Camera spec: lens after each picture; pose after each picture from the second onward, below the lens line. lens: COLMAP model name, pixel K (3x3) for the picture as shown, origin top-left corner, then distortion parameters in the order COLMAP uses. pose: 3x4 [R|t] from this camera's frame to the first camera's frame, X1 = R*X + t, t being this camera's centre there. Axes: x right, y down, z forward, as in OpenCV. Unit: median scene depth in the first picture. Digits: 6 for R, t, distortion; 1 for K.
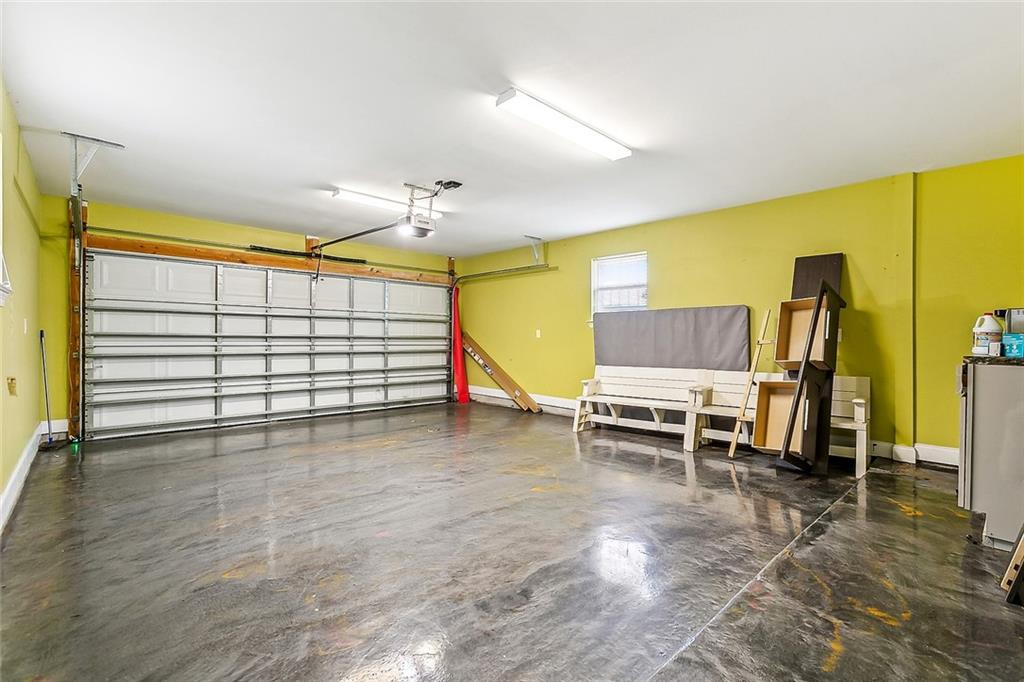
lens RADIAL K [[457.2, 0, 512.0], [0, 457.2, 341.0], [0, 0, 1]] dist [-0.000250, -0.000021]
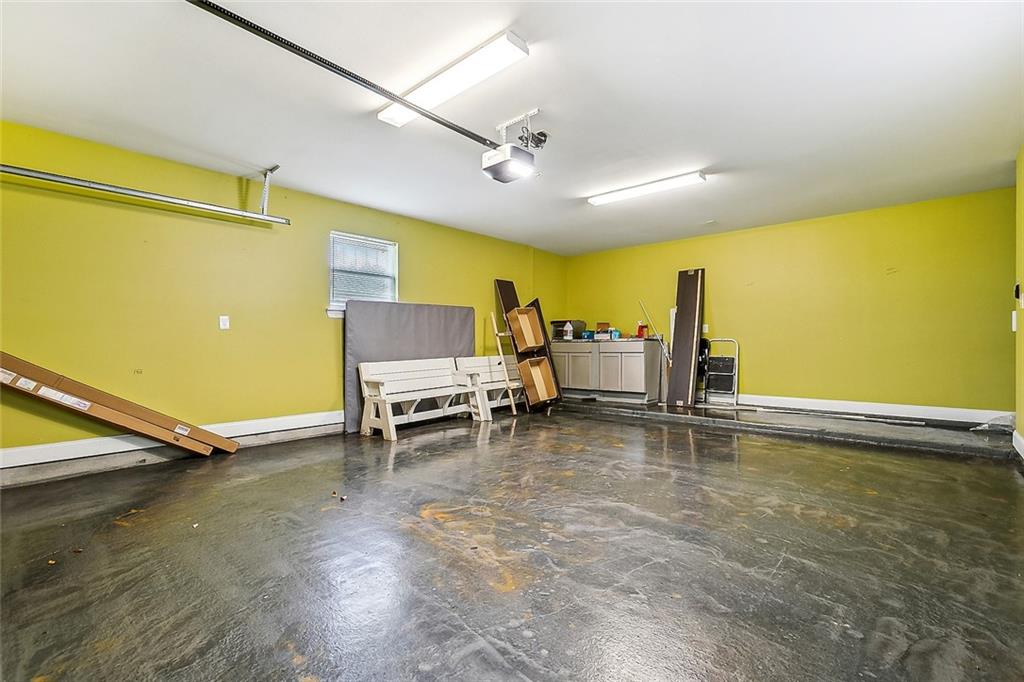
lens RADIAL K [[470.4, 0, 512.0], [0, 470.4, 341.0], [0, 0, 1]] dist [0.000484, 0.000060]
pose [[-0.069871, -0.007596, 0.997527, -0.750552], [0.007688, 0.999937, 0.008153, 0.008535], [-0.997526, 0.008238, -0.069808, 0.843863]]
